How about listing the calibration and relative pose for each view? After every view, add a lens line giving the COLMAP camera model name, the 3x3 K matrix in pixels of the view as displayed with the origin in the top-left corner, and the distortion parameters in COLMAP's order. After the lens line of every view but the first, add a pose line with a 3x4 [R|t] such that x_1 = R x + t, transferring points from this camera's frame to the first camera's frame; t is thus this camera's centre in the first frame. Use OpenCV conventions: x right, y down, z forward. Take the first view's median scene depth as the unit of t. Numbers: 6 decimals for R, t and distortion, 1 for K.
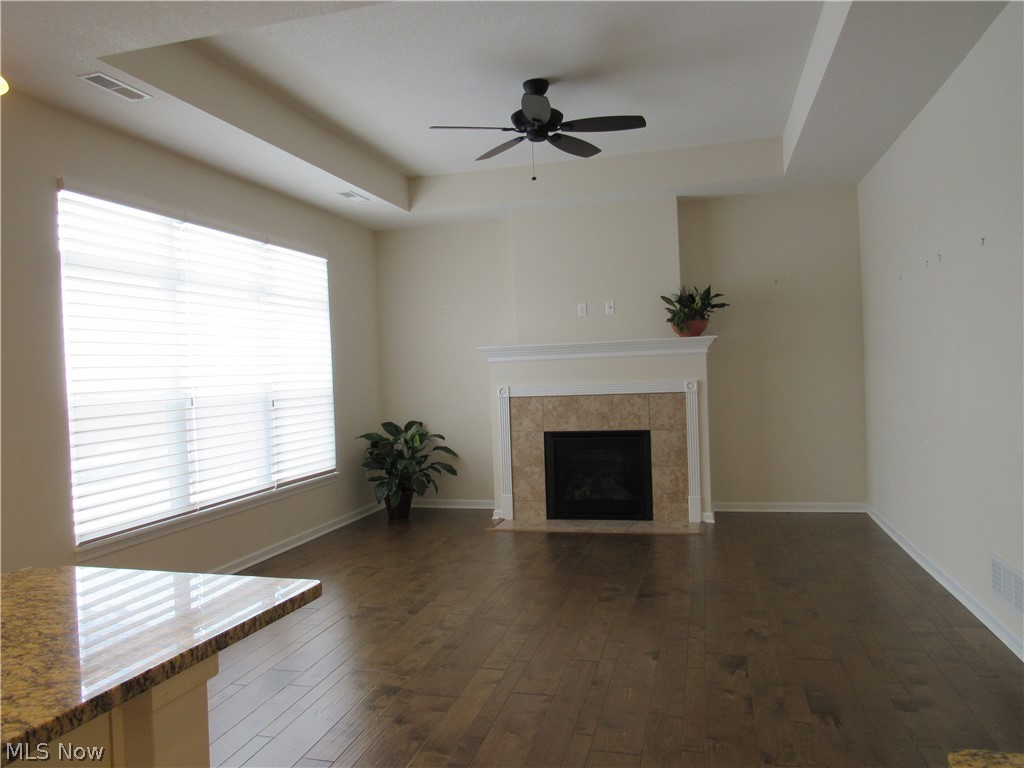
lens RADIAL K [[735.9, 0, 514.5], [0, 735.9, 384.2], [0, 0, 1]] dist [-0.020550, 0.005858]
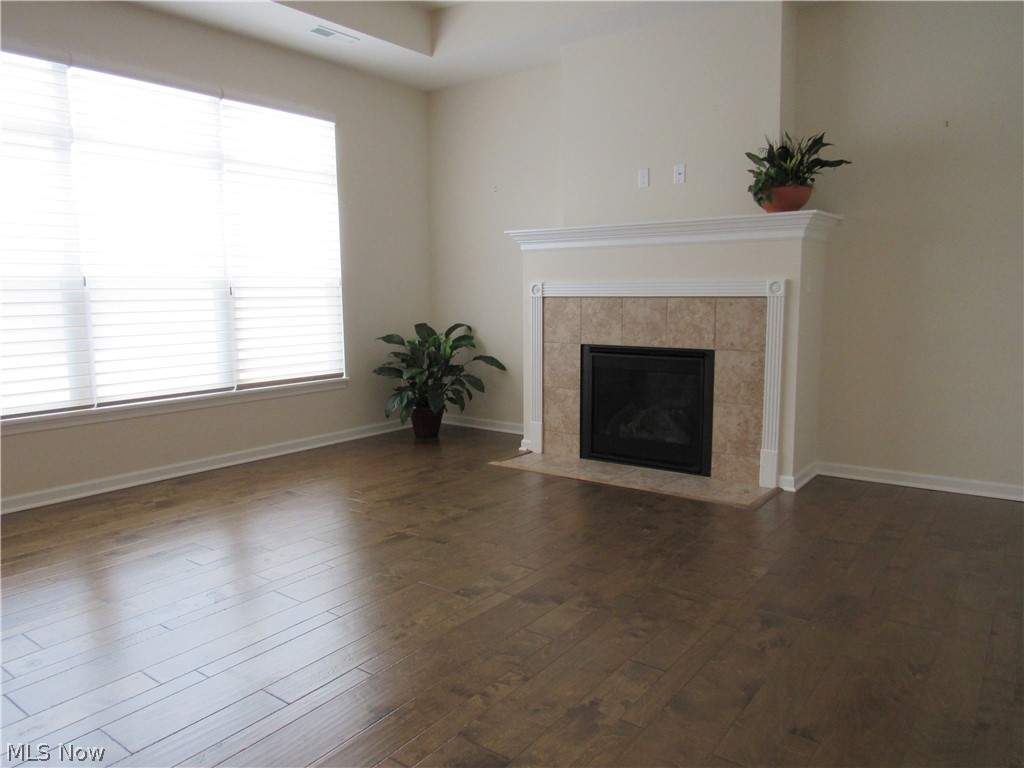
lens RADIAL K [[735.9, 0, 513.4], [0, 735.9, 382.8], [0, 0, 1]] dist [-0.020550, 0.005858]
pose [[0.929202, 0.076610, -0.361545, 0.259463], [-0.034314, 0.991937, 0.121998, 0.014587], [0.367976, -0.100955, 0.924338, 0.279430]]
